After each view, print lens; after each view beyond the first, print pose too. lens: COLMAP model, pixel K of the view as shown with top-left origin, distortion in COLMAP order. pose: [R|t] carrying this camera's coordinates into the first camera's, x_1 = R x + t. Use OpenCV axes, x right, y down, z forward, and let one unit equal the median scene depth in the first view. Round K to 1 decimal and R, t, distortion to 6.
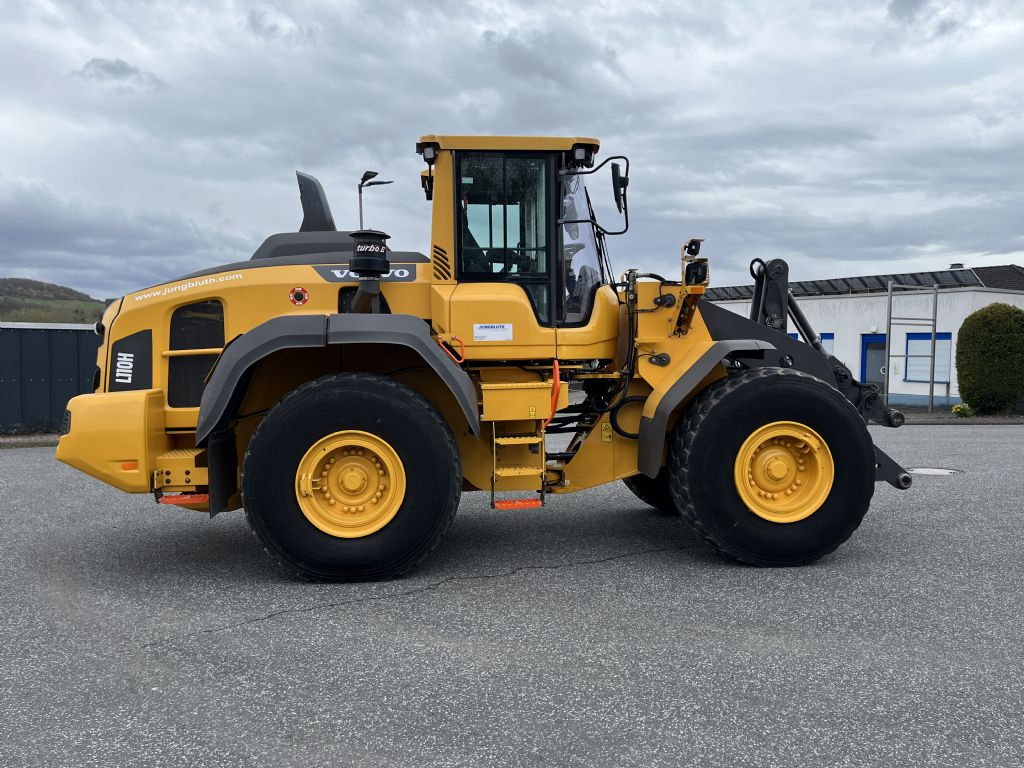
lens RADIAL K [[831.9, 0, 519.8], [0, 831.9, 384.1], [0, 0, 1]] dist [0.038774, -0.010753]
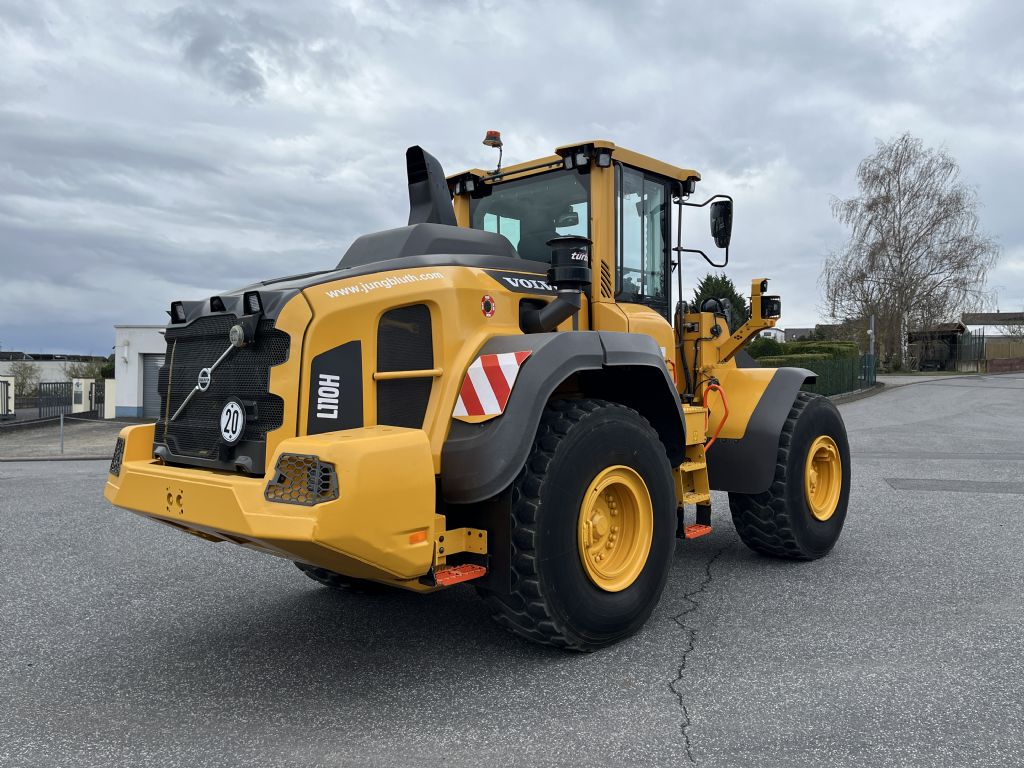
lens RADIAL K [[831.9, 0, 519.8], [0, 831.9, 384.1], [0, 0, 1]] dist [0.038774, -0.010753]
pose [[0.733240, 0.001577, 0.679968, -0.812991], [0.021139, 0.999461, -0.025113, -0.009127], [-0.679641, 0.032788, 0.732812, 0.406127]]
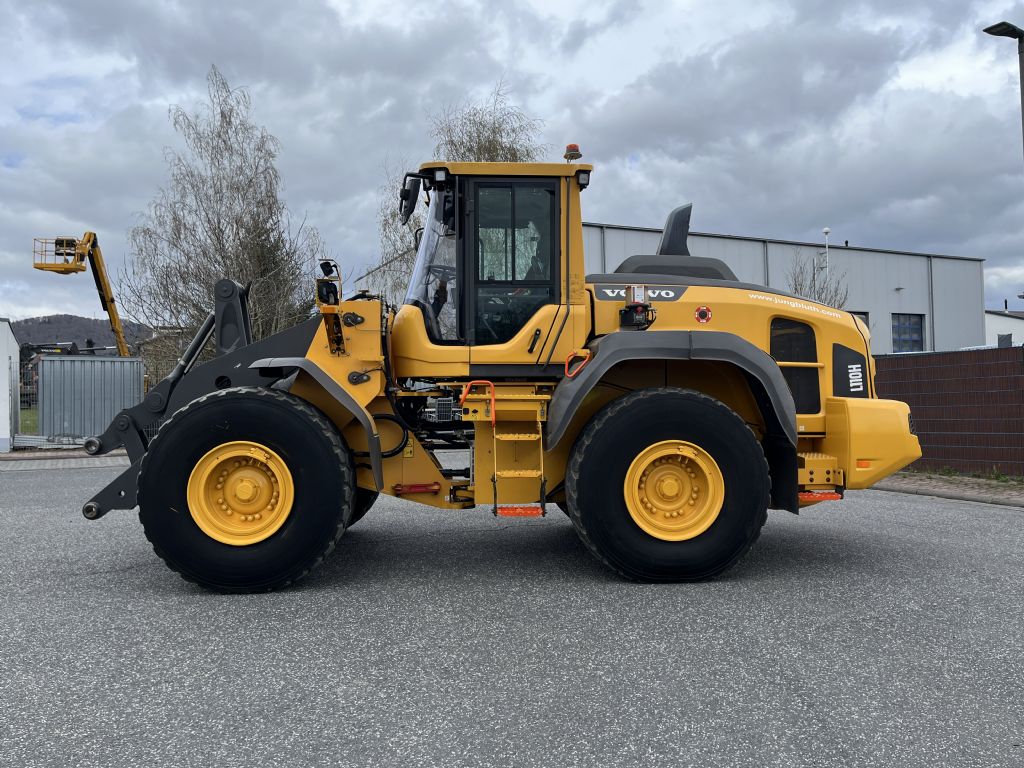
lens RADIAL K [[823.4, 0, 536.5], [0, 823.4, 383.2], [0, 0, 1]] dist [0.018840, -0.008623]
pose [[-0.999771, 0.018868, 0.010113, -0.074029], [0.019142, 0.999431, 0.027754, -0.050554], [-0.009584, 0.027941, -0.999564, 2.061987]]
